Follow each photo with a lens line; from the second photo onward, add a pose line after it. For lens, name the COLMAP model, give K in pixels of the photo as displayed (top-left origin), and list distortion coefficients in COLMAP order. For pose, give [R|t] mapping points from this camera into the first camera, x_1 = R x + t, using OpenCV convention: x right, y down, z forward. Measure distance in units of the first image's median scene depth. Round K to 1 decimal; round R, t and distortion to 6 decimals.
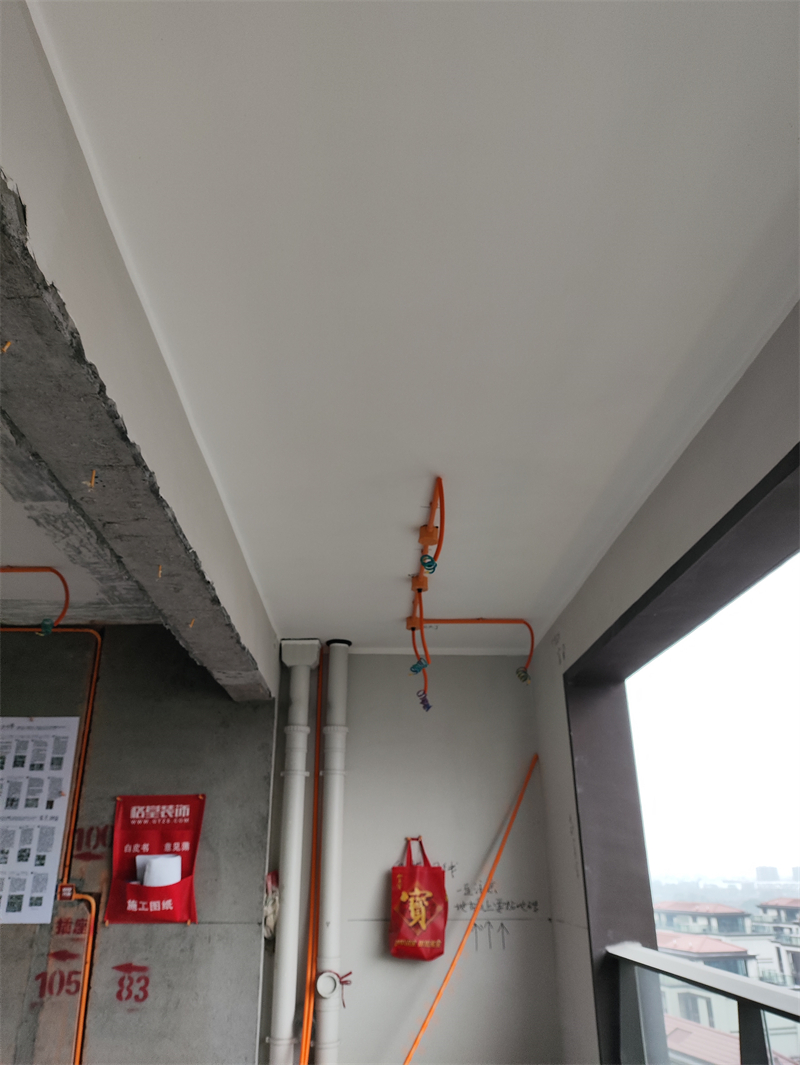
lens RADIAL K [[796.7, 0, 390.7], [0, 796.7, 533.7], [0, 0, 1]] dist [0.021118, -0.047048]
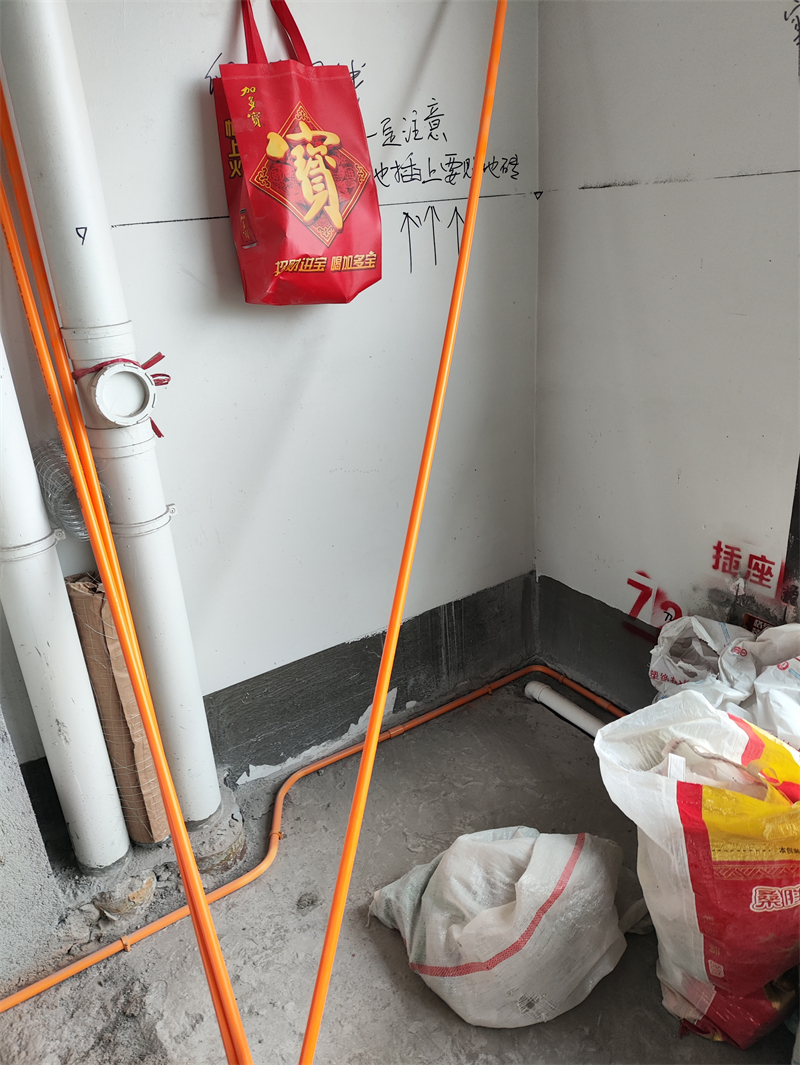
lens RADIAL K [[777.8, 0, 391.5], [0, 777.8, 532.6], [0, 0, 1]] dist [0.090590, -0.152597]
pose [[0.851832, -0.254701, 0.457721, -0.146995], [-0.136758, 0.735377, 0.663715, 0.340947], [-0.505647, -0.627971, 0.591585, 0.655626]]
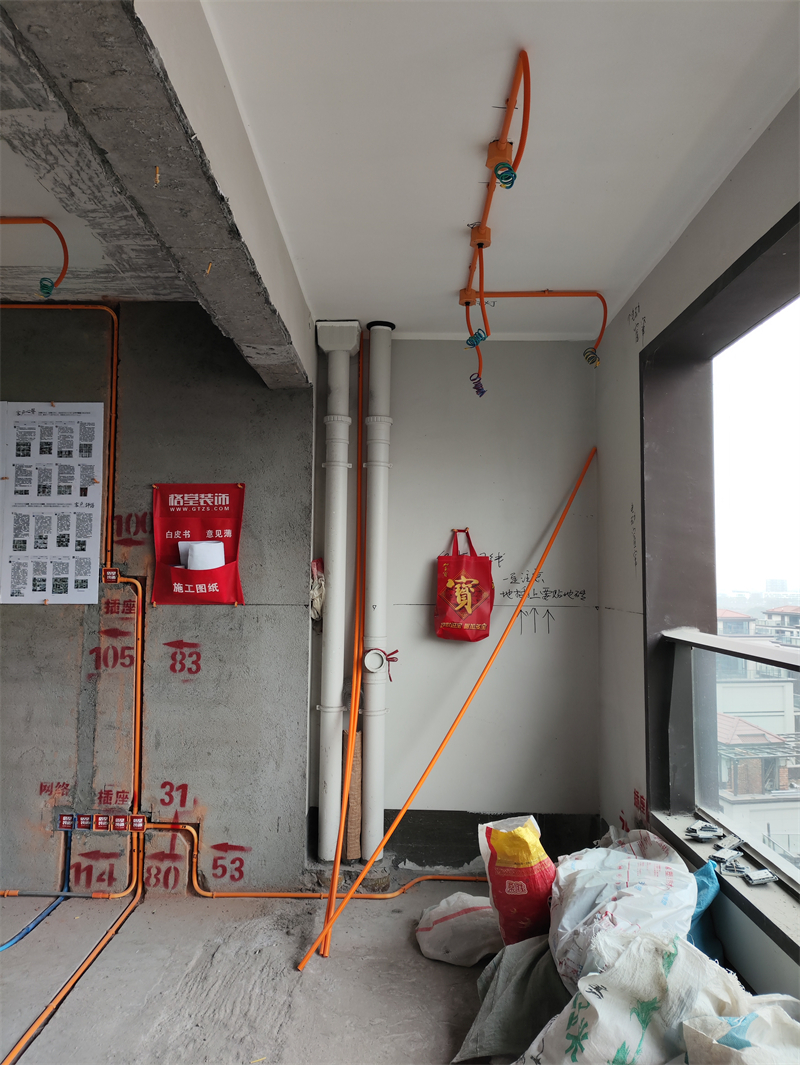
lens RADIAL K [[777.8, 0, 391.5], [0, 777.8, 532.6], [0, 0, 1]] dist [0.090590, -0.152597]
pose [[0.999156, 0.010003, -0.039833, -0.018328], [0.003894, 0.942444, 0.334341, 0.071763], [0.040885, -0.334214, 0.941610, 0.108319]]
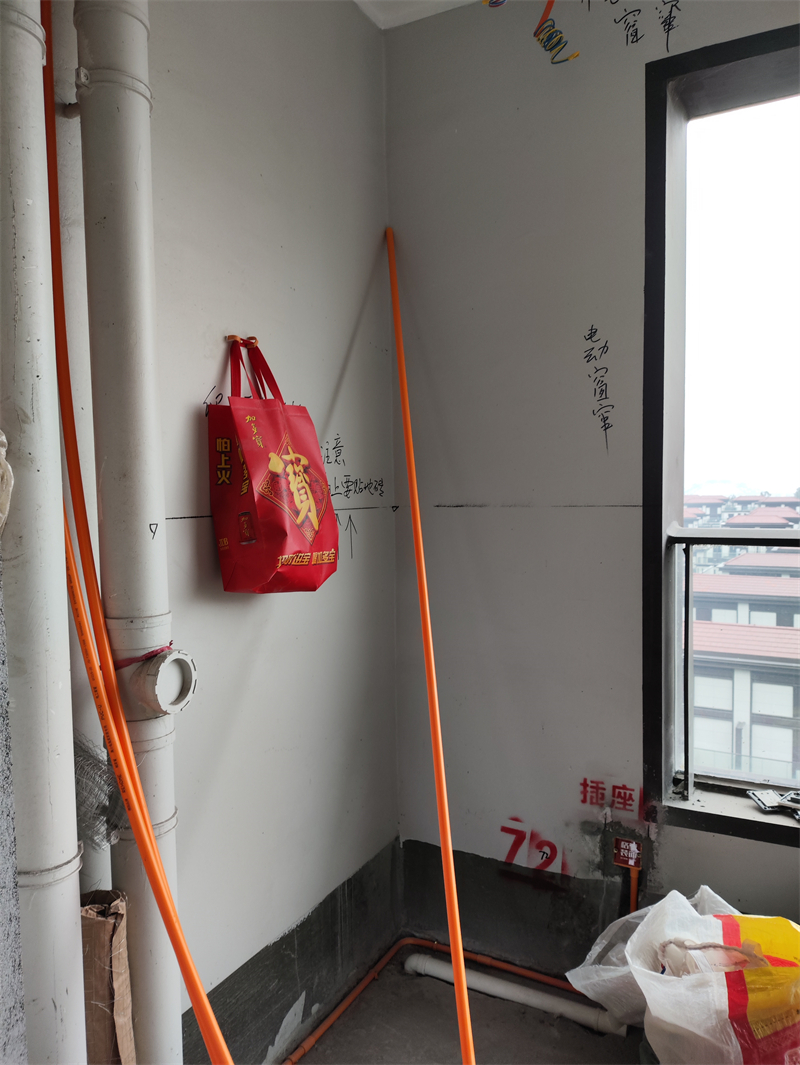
lens RADIAL K [[777.7, 0, 399.8], [0, 777.7, 543.1], [0, 0, 1]] dist [0.084042, -0.119628]
pose [[0.502170, -0.063961, 0.862400, -0.310069], [-0.323599, 0.910908, 0.255989, 0.367633], [-0.801941, -0.407621, 0.436733, 0.752928]]
